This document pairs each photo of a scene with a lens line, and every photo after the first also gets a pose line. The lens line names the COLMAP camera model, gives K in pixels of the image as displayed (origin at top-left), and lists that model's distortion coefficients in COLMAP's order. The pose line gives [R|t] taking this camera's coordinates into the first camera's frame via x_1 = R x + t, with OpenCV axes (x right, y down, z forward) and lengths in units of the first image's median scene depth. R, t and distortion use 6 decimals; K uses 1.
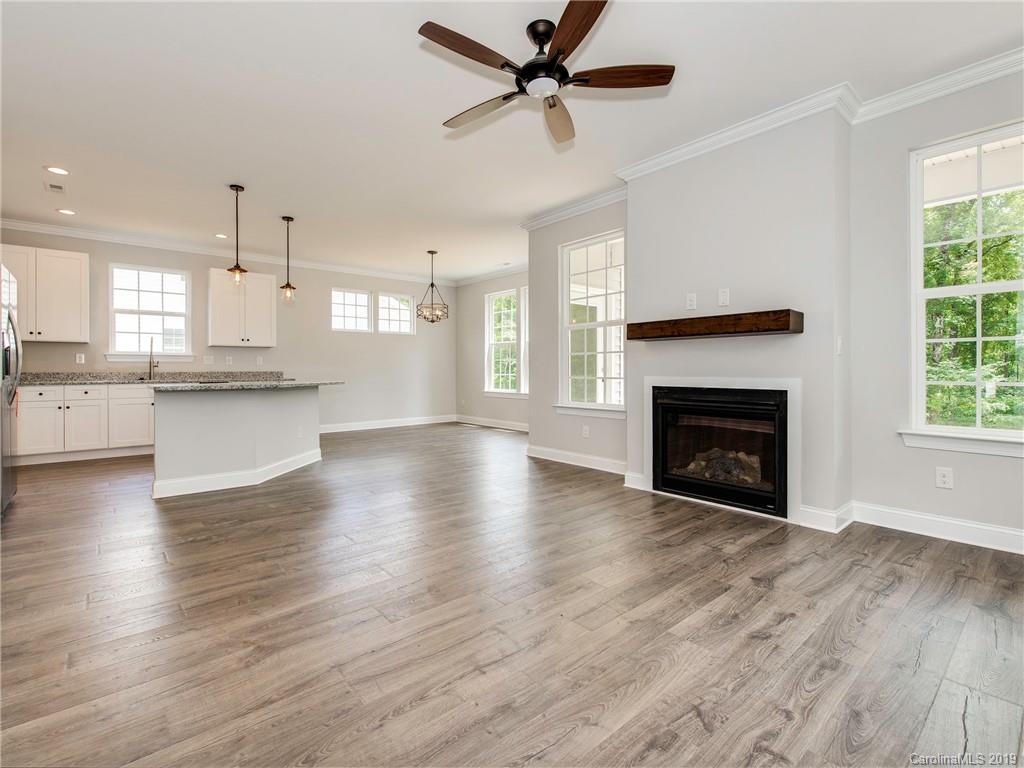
lens RADIAL K [[483.2, 0, 515.5], [0, 483.2, 367.5], [0, 0, 1]] dist [-0.007995, -0.001678]
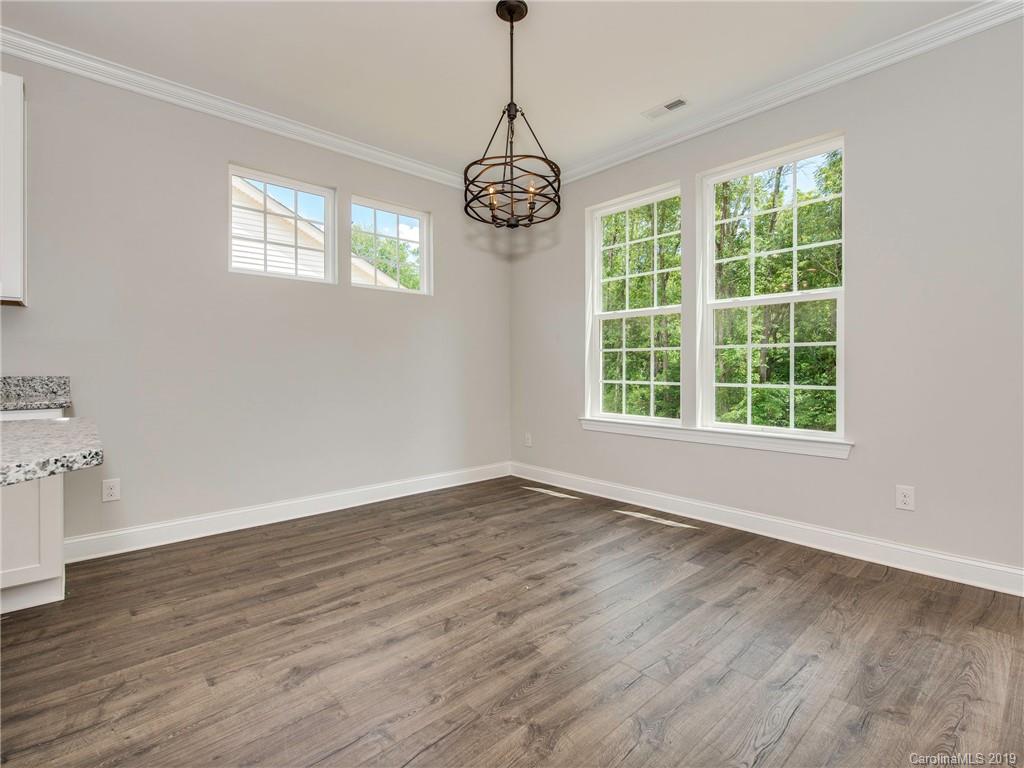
lens RADIAL K [[483.2, 0, 524.2], [0, 483.2, 369.4], [0, 0, 1]] dist [-0.007995, -0.001678]
pose [[0.998901, 0.000805, 0.046866, -0.187139], [-0.000804, 1.000000, -0.000041, 0.002922], [-0.046866, 0.000004, 0.998901, 0.706530]]
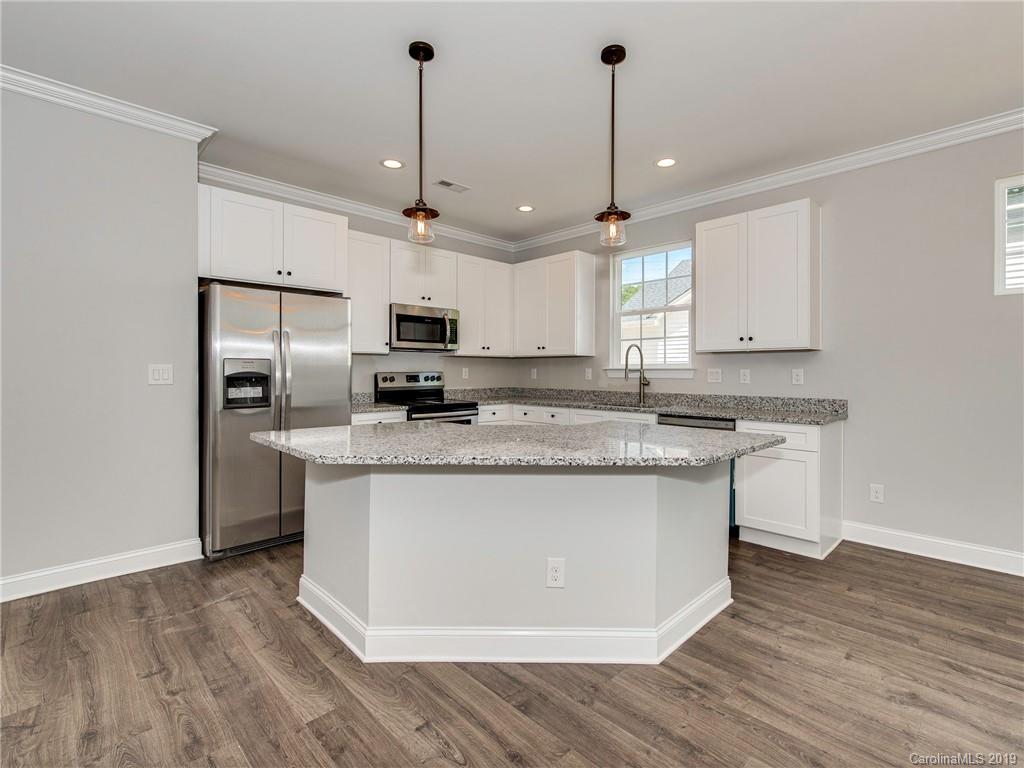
lens RADIAL K [[483.2, 0, 519.4], [0, 483.2, 380.6], [0, 0, 1]] dist [-0.007995, -0.001678]
pose [[0.069800, 0.020238, -0.997356, -0.047432], [-0.001403, 0.999795, 0.020189, -0.021564], [0.997560, -0.000009, 0.069814, 0.723606]]
